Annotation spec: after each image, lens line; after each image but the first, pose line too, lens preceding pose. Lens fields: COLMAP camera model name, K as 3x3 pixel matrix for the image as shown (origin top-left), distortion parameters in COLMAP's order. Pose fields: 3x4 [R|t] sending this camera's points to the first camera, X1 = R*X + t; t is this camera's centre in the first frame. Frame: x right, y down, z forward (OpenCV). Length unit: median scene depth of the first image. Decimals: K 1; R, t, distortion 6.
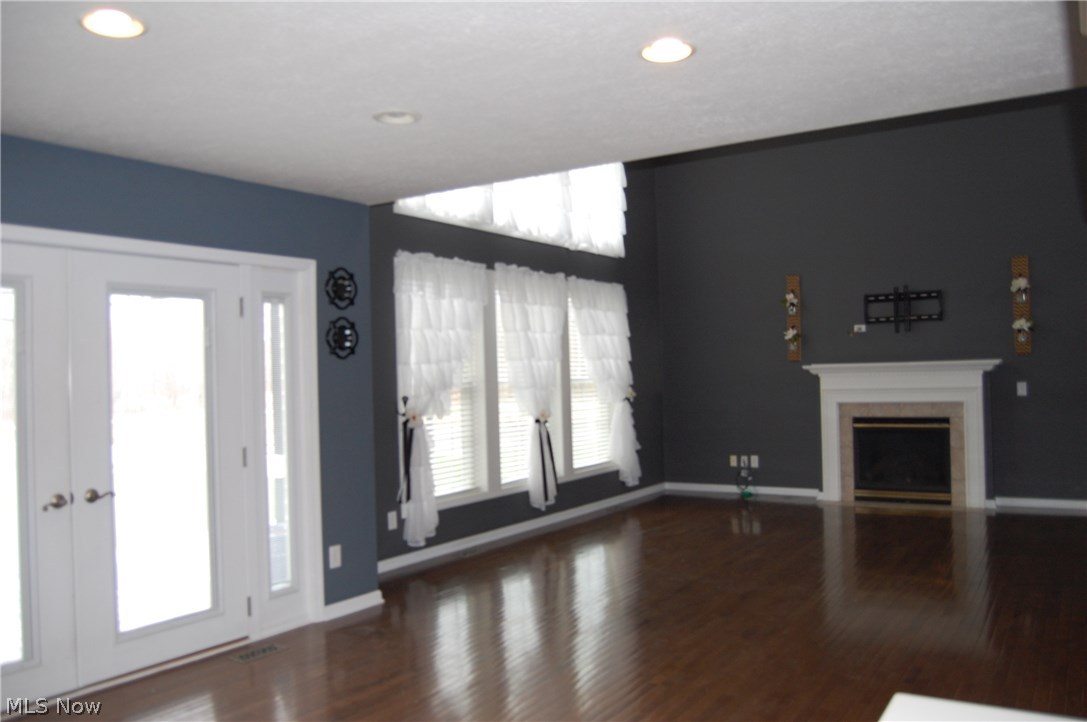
lens RADIAL K [[860.0, 0, 543.5], [0, 860.0, 361.0], [0, 0, 1]] dist [-0.092388, 0.032847]
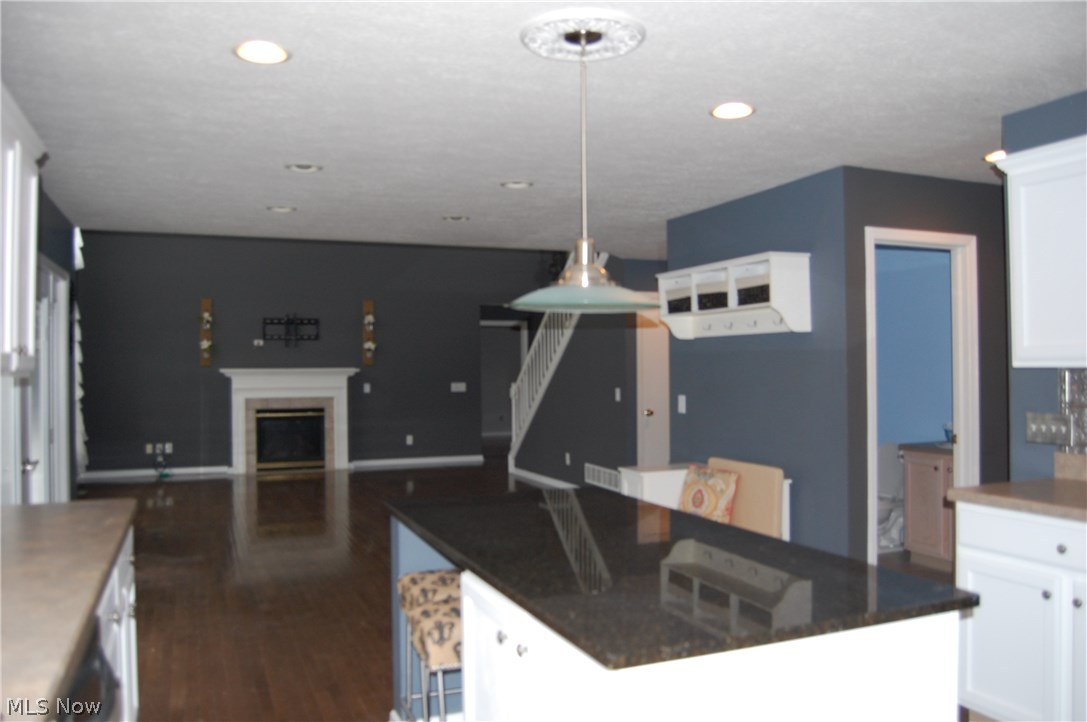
lens RADIAL K [[860.0, 0, 543.5], [0, 860.0, 361.0], [0, 0, 1]] dist [-0.092388, 0.032847]
pose [[0.565525, 0.027924, 0.824259, -0.488590], [-0.019118, 0.999602, -0.020748, 0.009508], [-0.824510, -0.004025, 0.565833, -0.129659]]
